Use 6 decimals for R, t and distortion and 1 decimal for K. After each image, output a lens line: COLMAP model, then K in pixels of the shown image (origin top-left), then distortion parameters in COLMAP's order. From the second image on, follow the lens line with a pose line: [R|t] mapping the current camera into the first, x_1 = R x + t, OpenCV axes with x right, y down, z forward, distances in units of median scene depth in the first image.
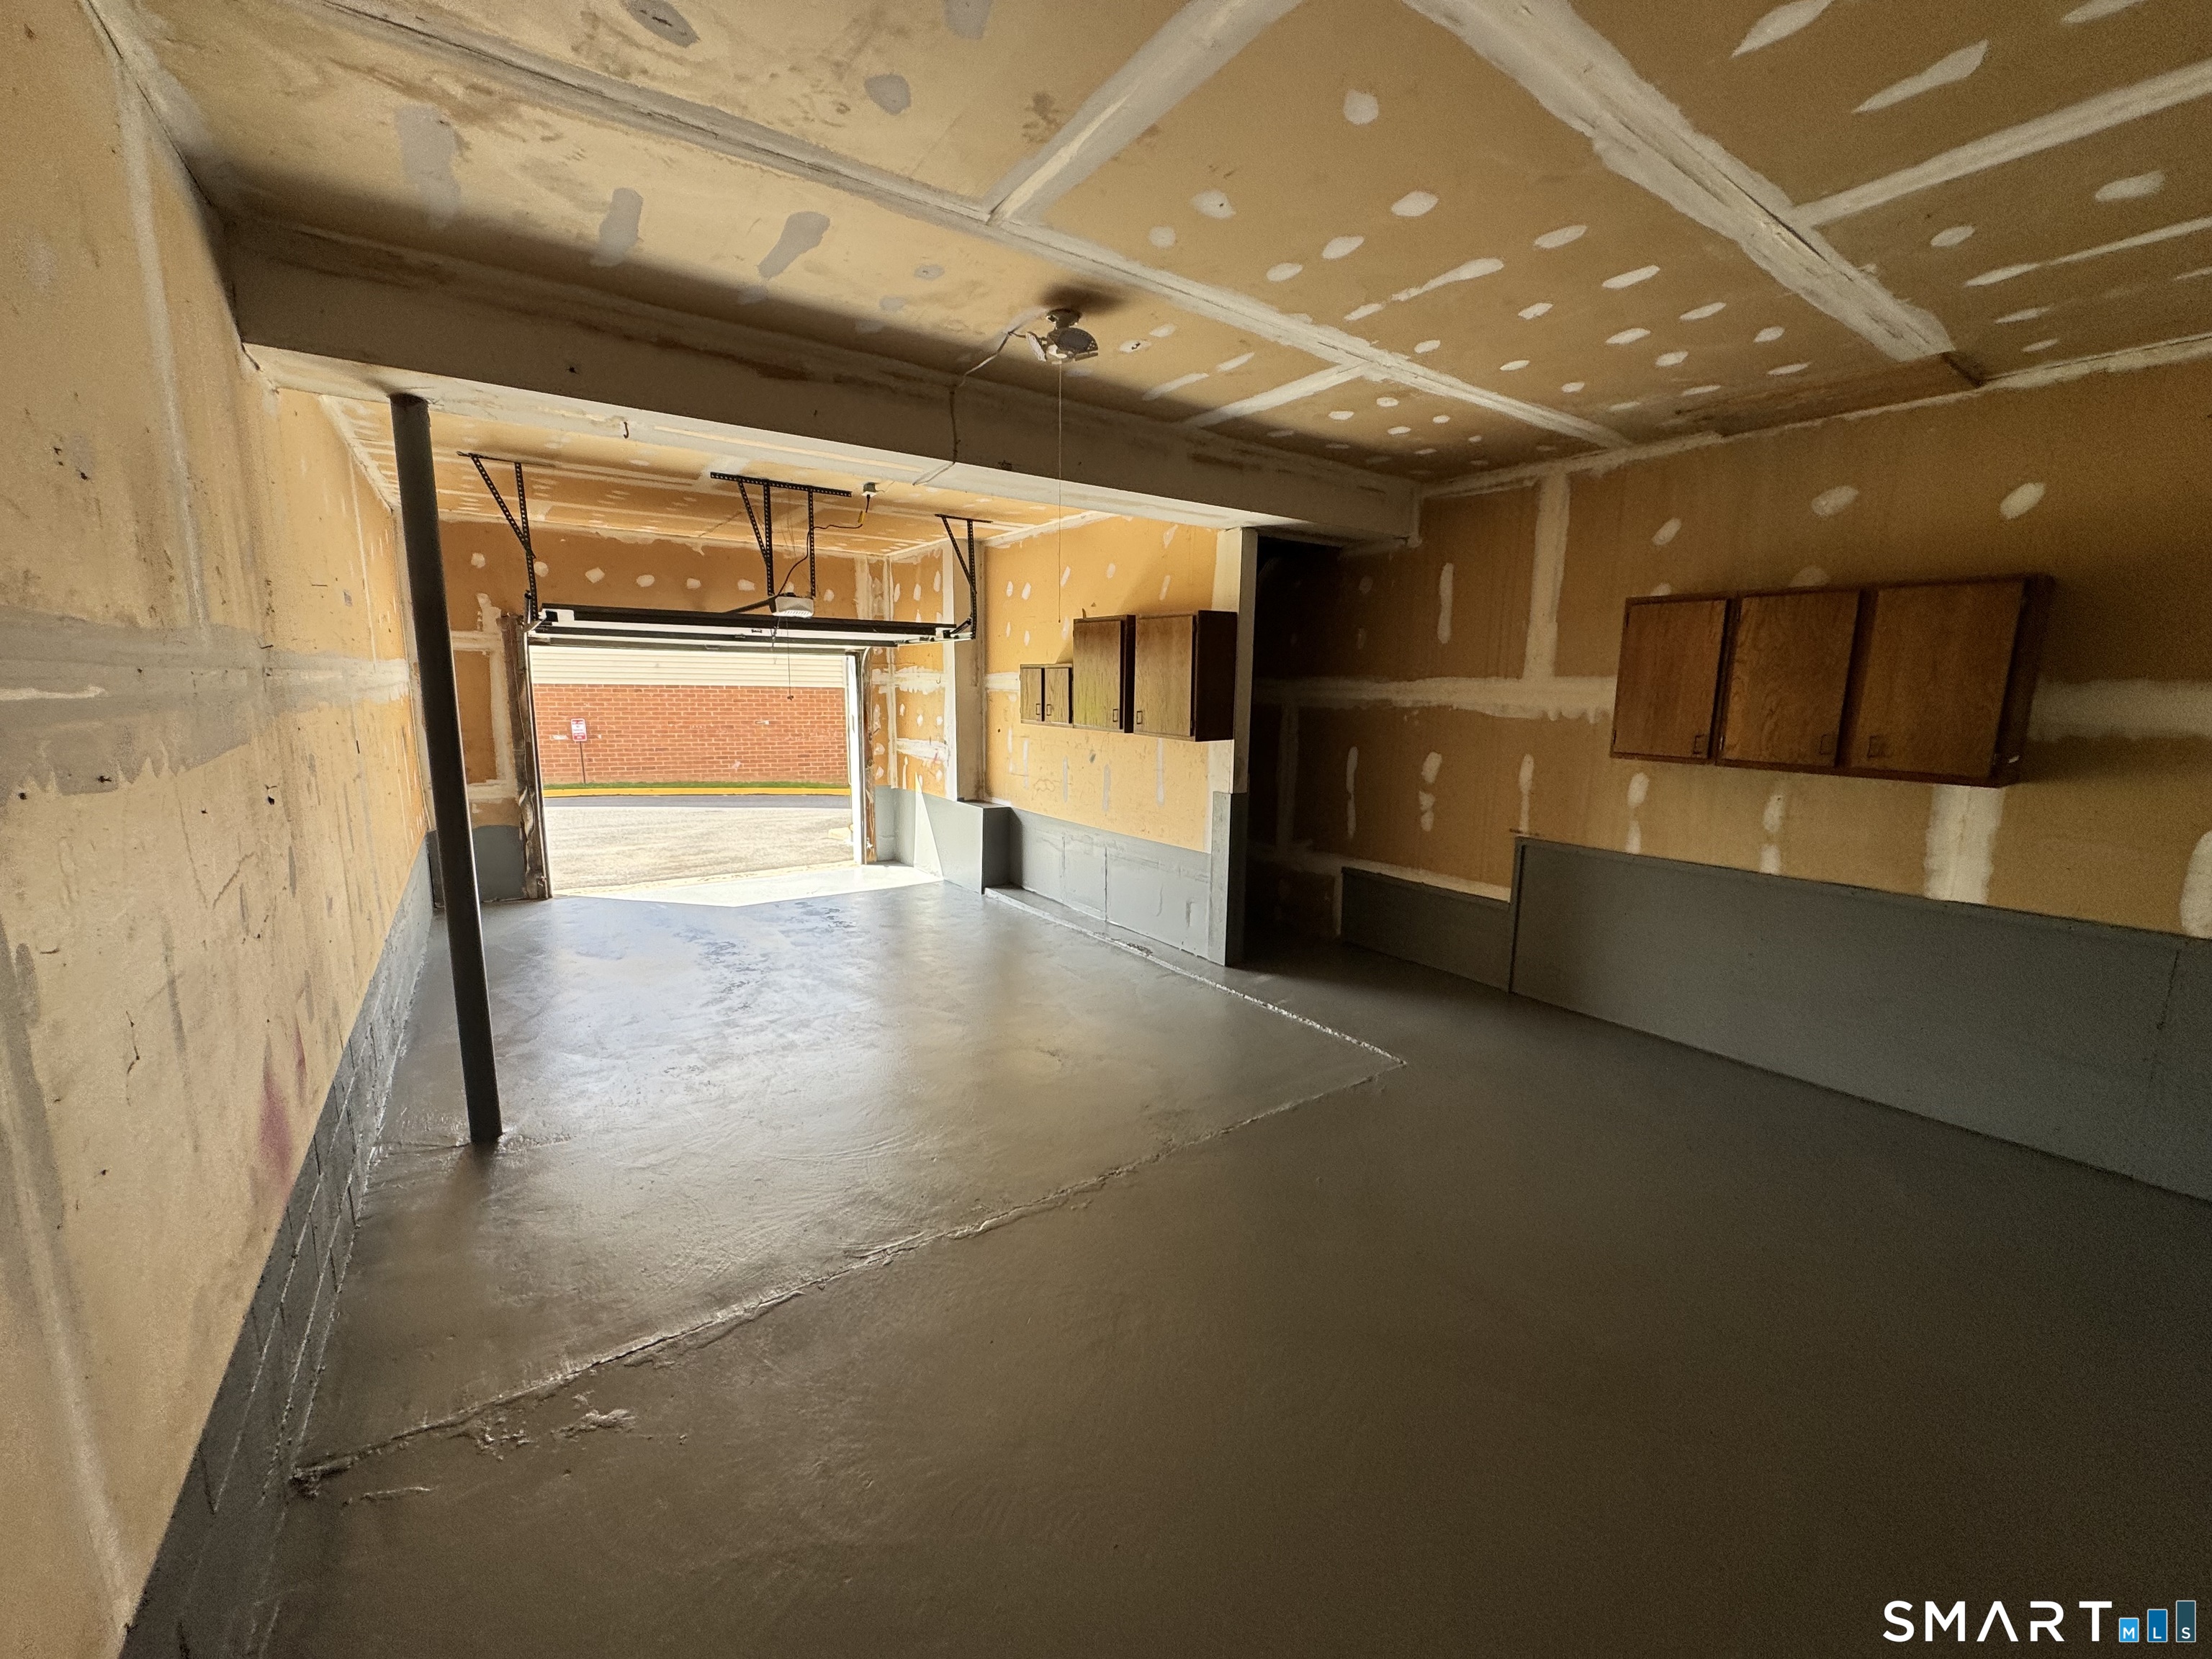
lens RADIAL K [[879.2, 0, 1104.6], [0, 879.2, 825.8], [0, 0, 1]] dist [-0.000521, 0.000330]
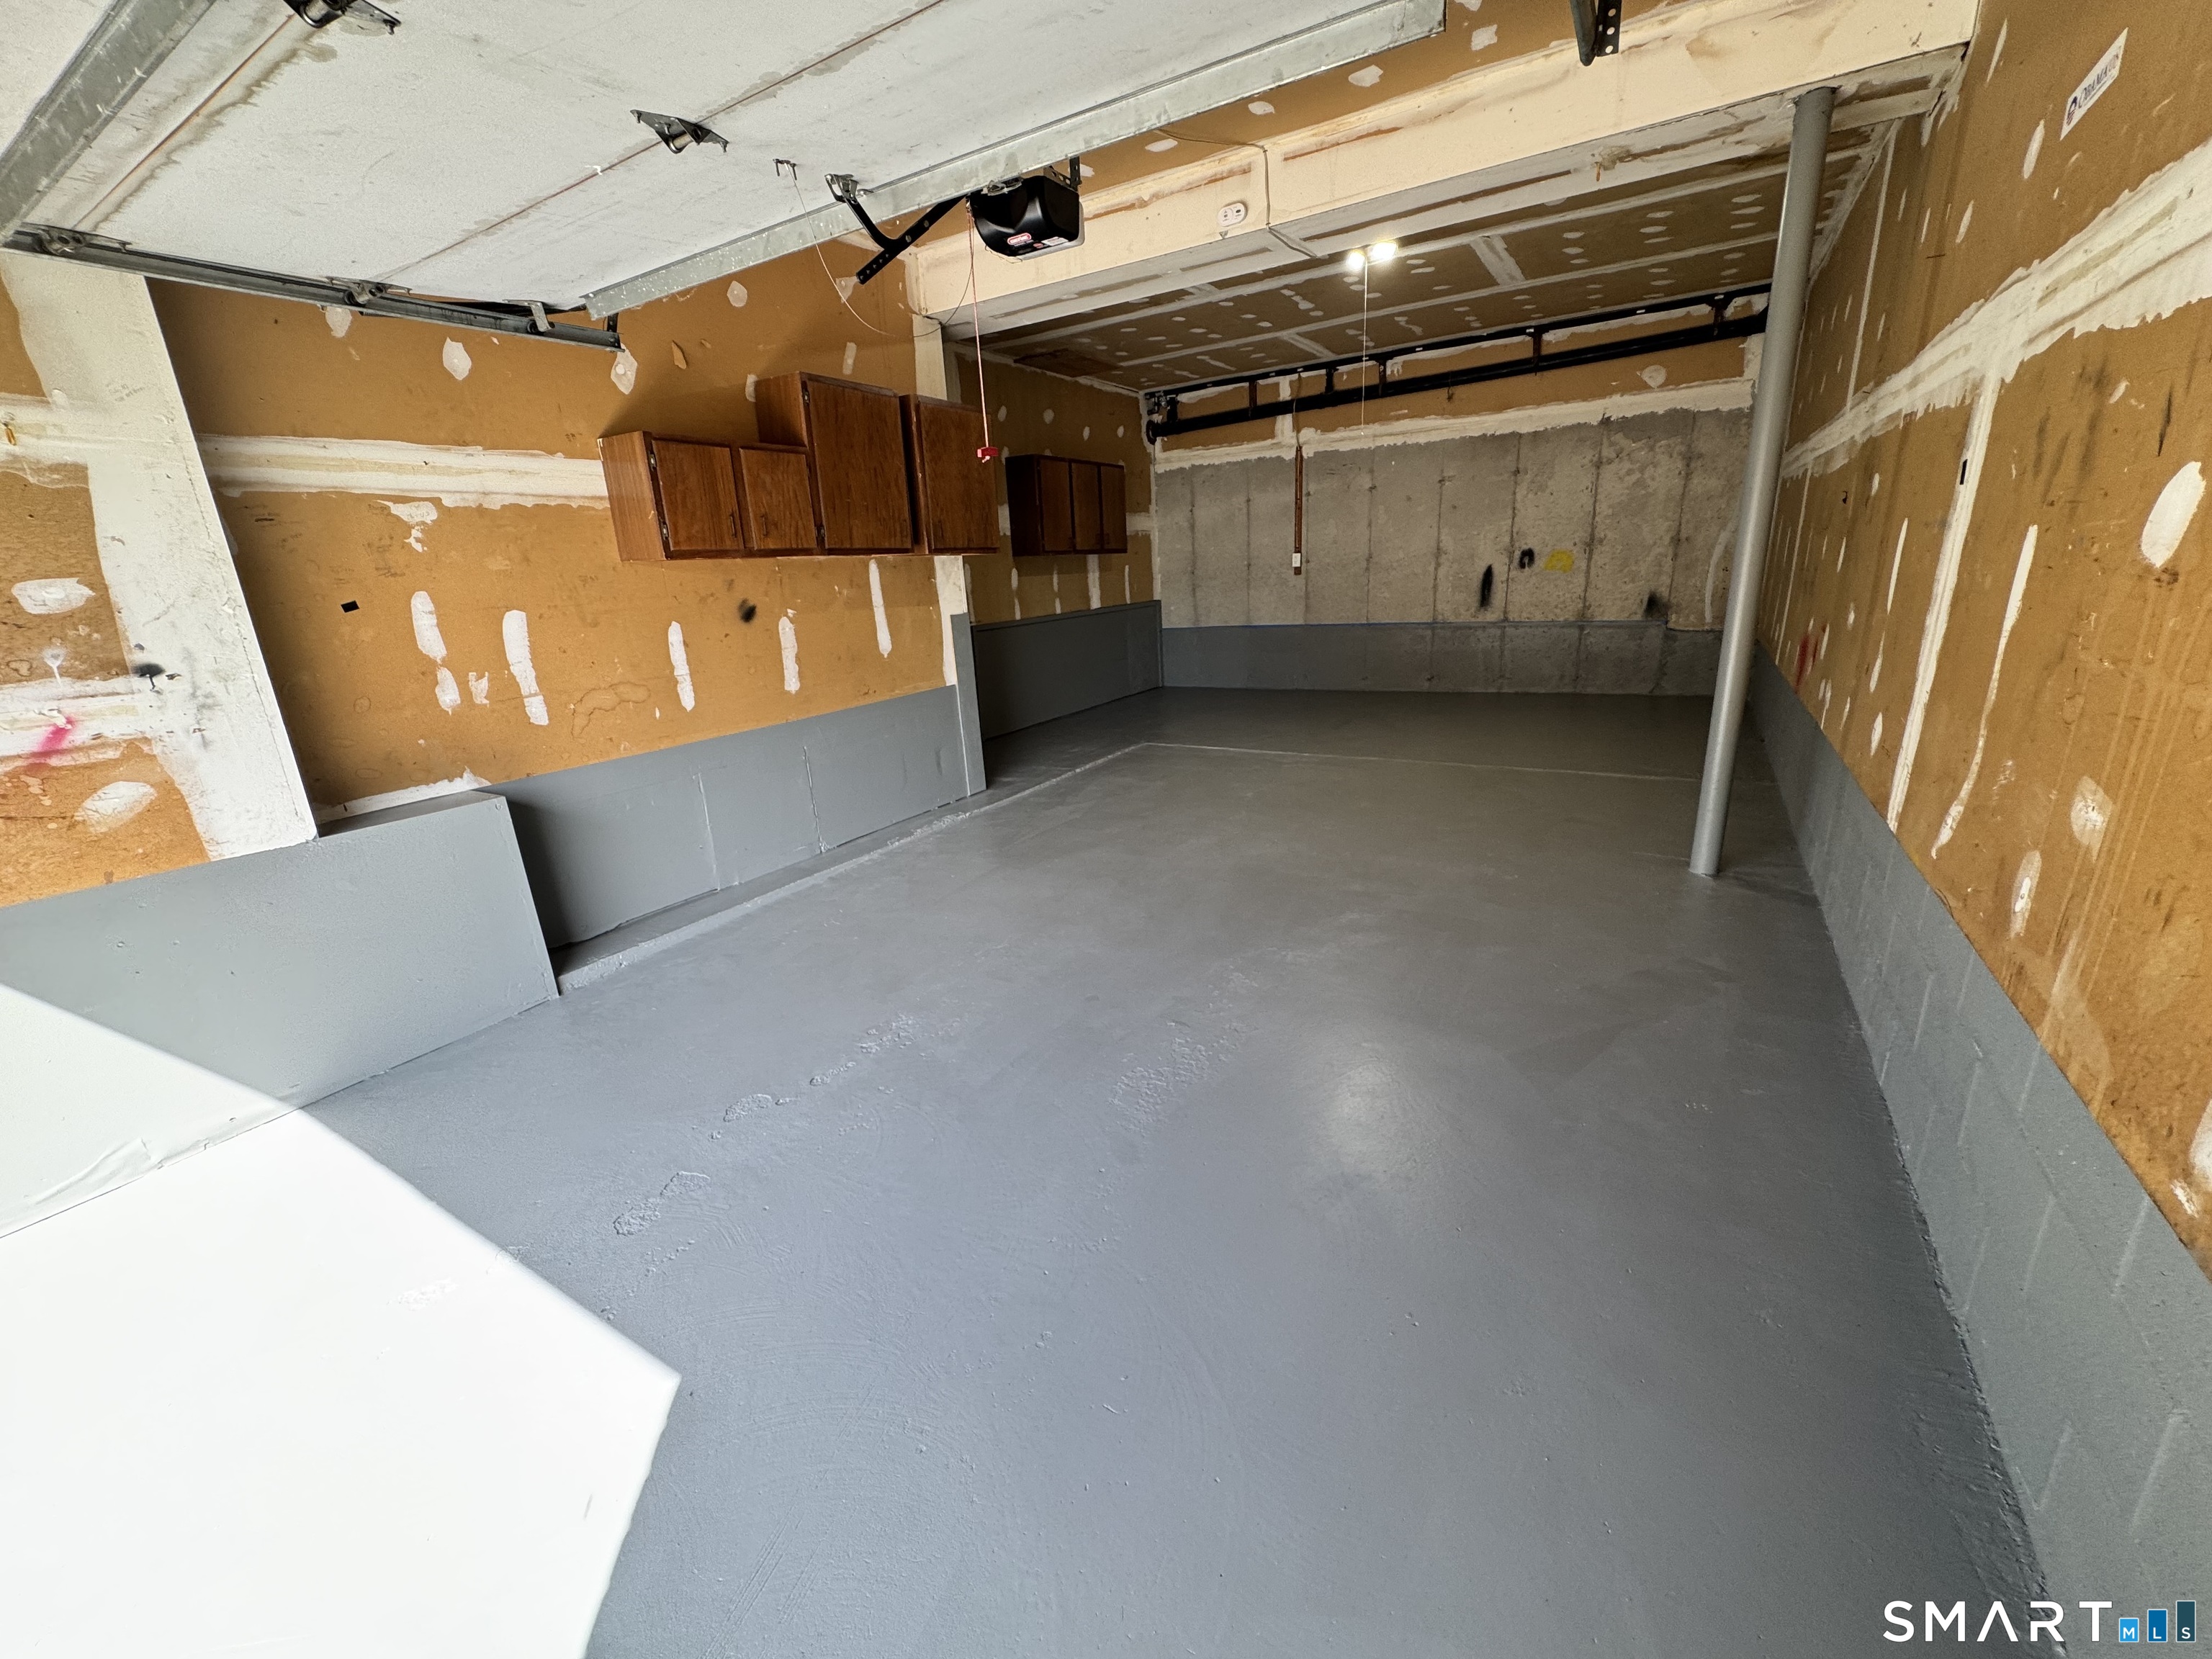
lens RADIAL K [[879.2, 0, 1107.1], [0, 879.2, 829.2], [0, 0, 1]] dist [-0.000521, 0.000330]
pose [[-0.393045, -0.257991, 0.882585, -1.027134], [0.192678, 0.915417, 0.353394, -0.160084], [-0.899105, 0.308954, -0.310091, 1.499369]]
